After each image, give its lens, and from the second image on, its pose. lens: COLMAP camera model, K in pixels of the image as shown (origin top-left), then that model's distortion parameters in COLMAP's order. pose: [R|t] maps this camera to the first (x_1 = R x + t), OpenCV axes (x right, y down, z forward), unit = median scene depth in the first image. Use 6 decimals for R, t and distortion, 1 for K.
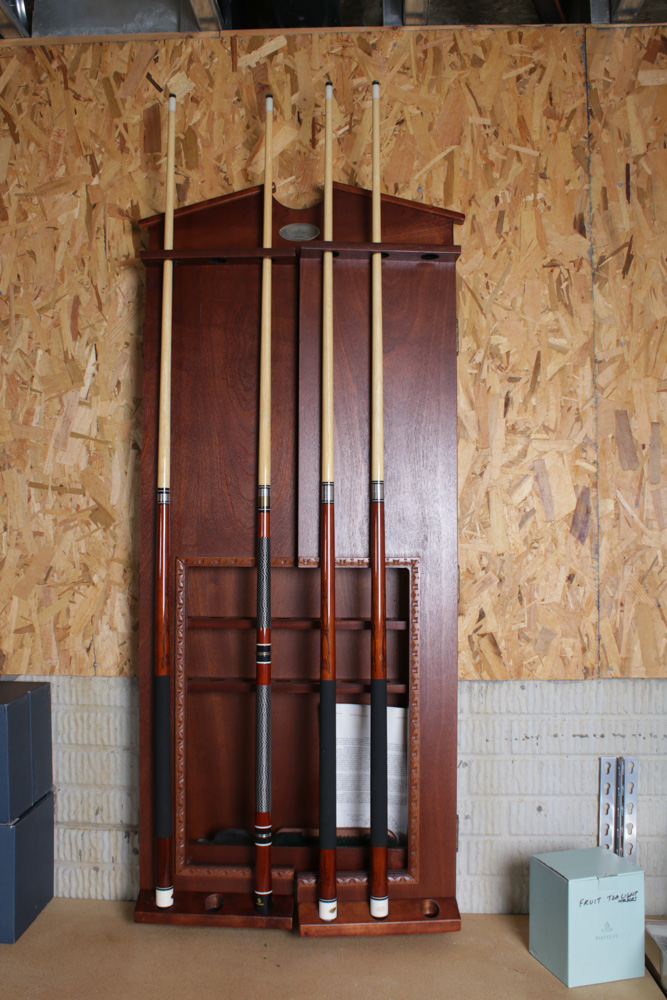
lens RADIAL K [[1004.3, 0, 330.6], [0, 1004.3, 505.4], [0, 0, 1]] dist [-0.126163, 0.000000]
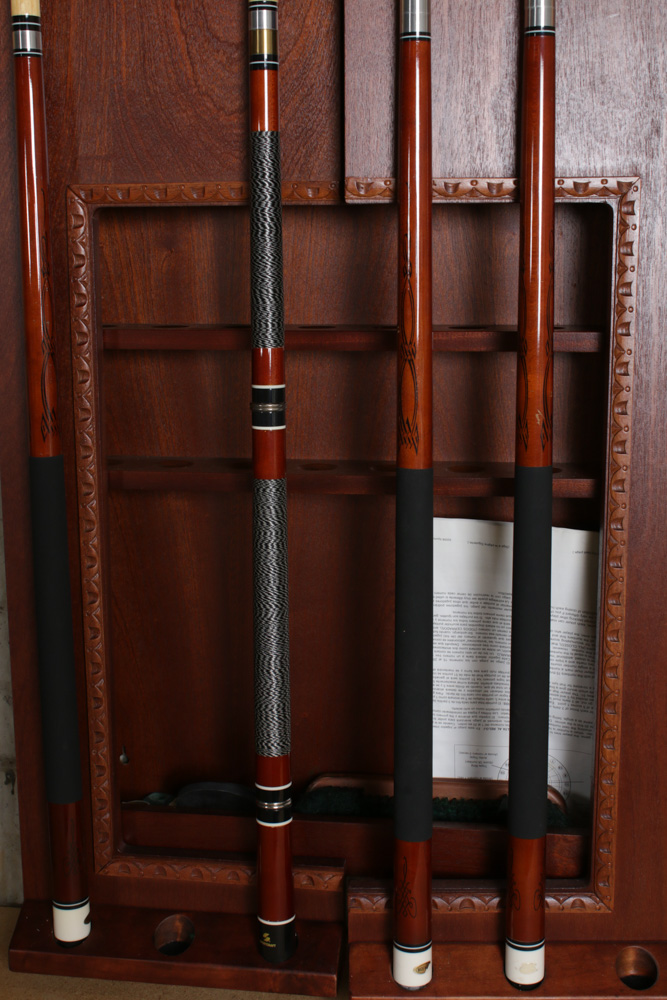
lens RADIAL K [[1503.1, 0, 312.4], [0, 1503.1, 552.2], [0, 0, 1]] dist [-0.020973, 0.000000]
pose [[0.995180, 0.009842, -0.097573, 0.016363], [0.015047, 0.967845, 0.251098, 0.043773], [0.096906, -0.251356, 0.963031, 0.347074]]
